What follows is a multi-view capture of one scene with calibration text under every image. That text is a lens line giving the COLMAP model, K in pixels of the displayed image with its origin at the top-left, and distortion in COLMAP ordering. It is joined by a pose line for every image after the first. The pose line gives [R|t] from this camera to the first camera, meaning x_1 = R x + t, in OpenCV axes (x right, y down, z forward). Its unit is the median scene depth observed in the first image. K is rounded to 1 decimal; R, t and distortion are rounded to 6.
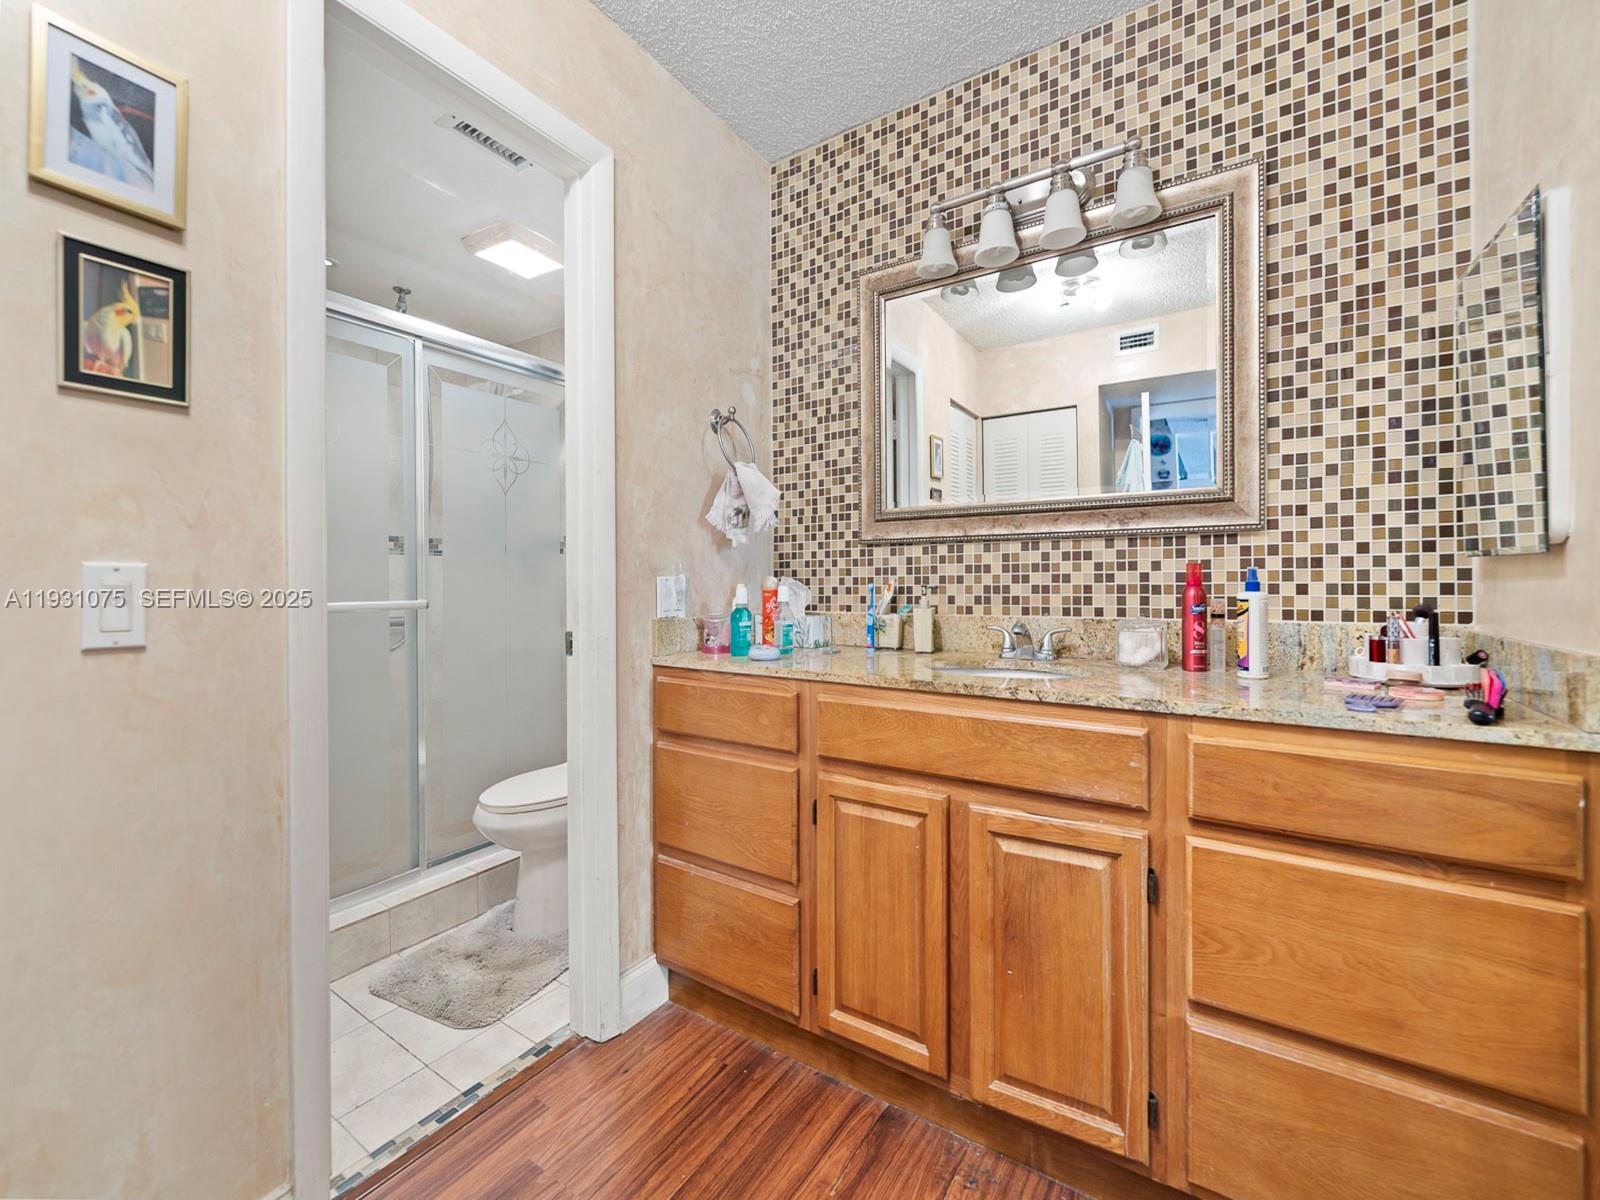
lens RADIAL K [[655.8, 0, 800.9], [0, 655.8, 591.6], [0, 0, 1]] dist [-0.001714, -0.000351]
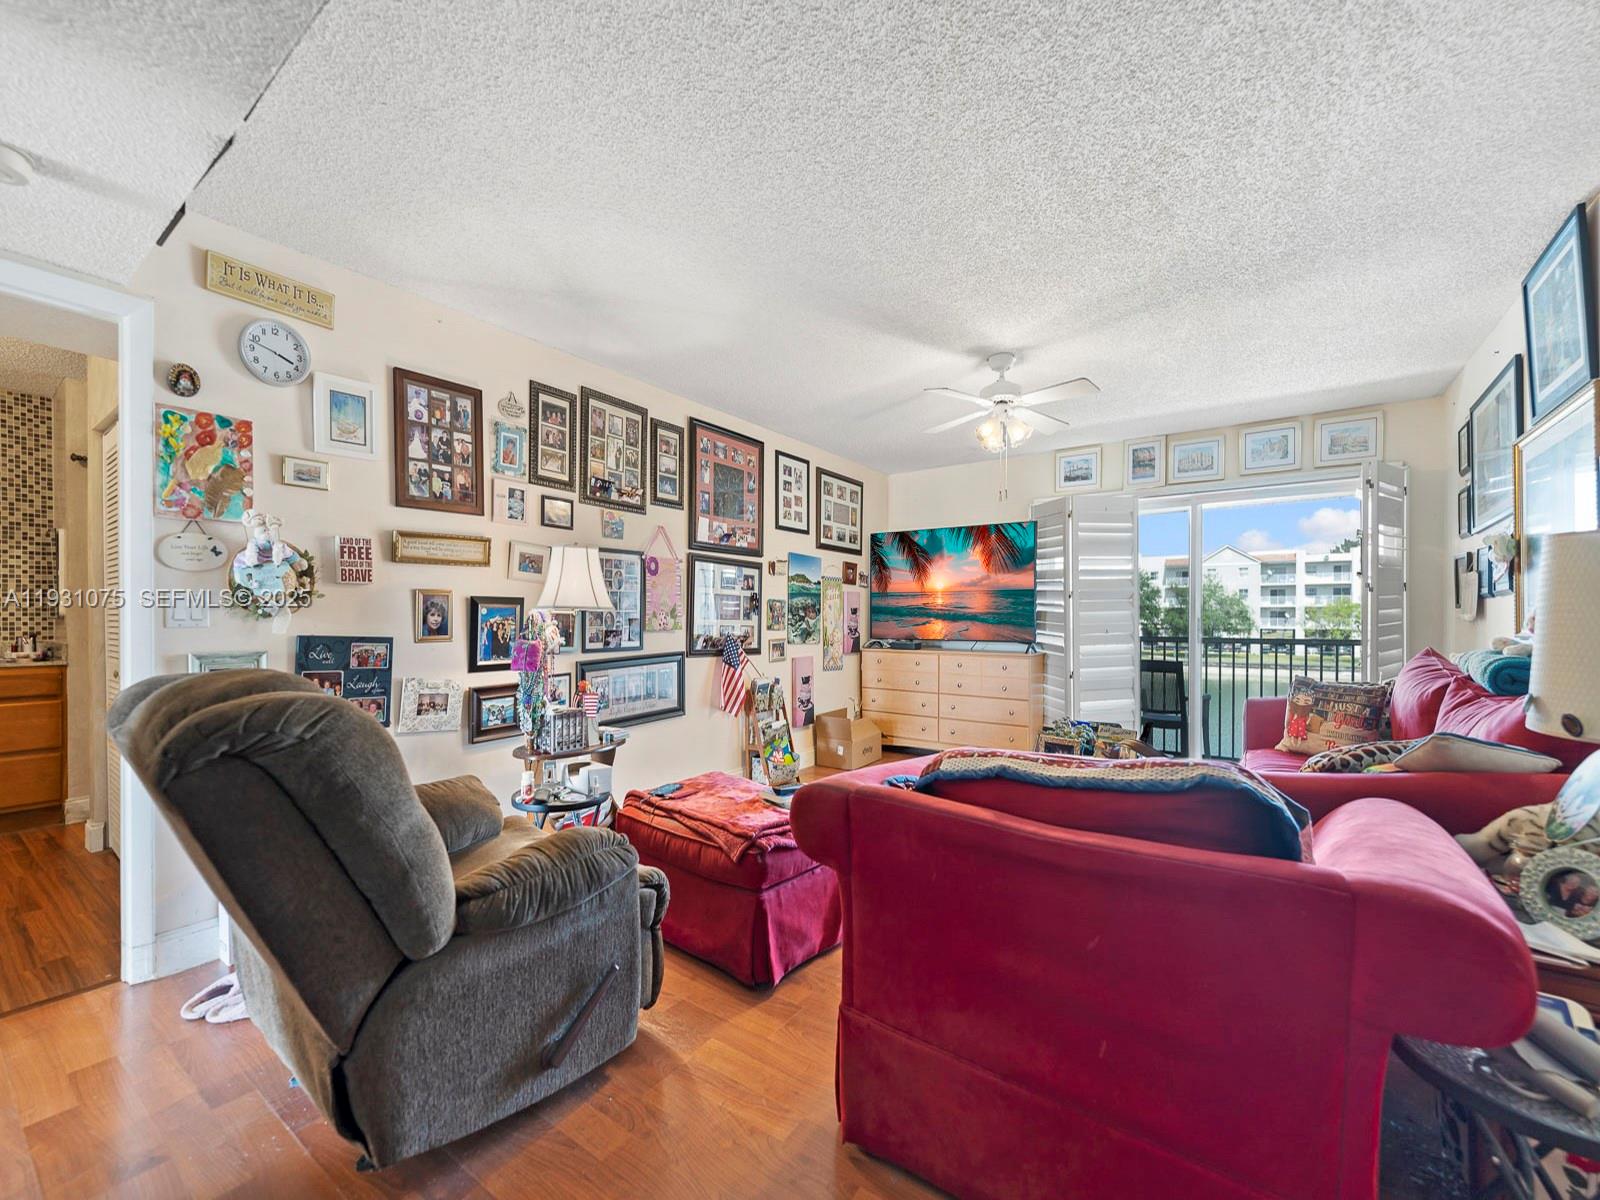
lens RADIAL K [[655.8, 0, 799.8], [0, 655.8, 612.5], [0, 0, 1]] dist [-0.001714, -0.000351]
pose [[0.048297, 0.009127, 0.998791, -1.859021], [0.014905, 0.999840, -0.009858, 0.004358], [-0.998722, 0.015363, 0.048154, -2.621126]]
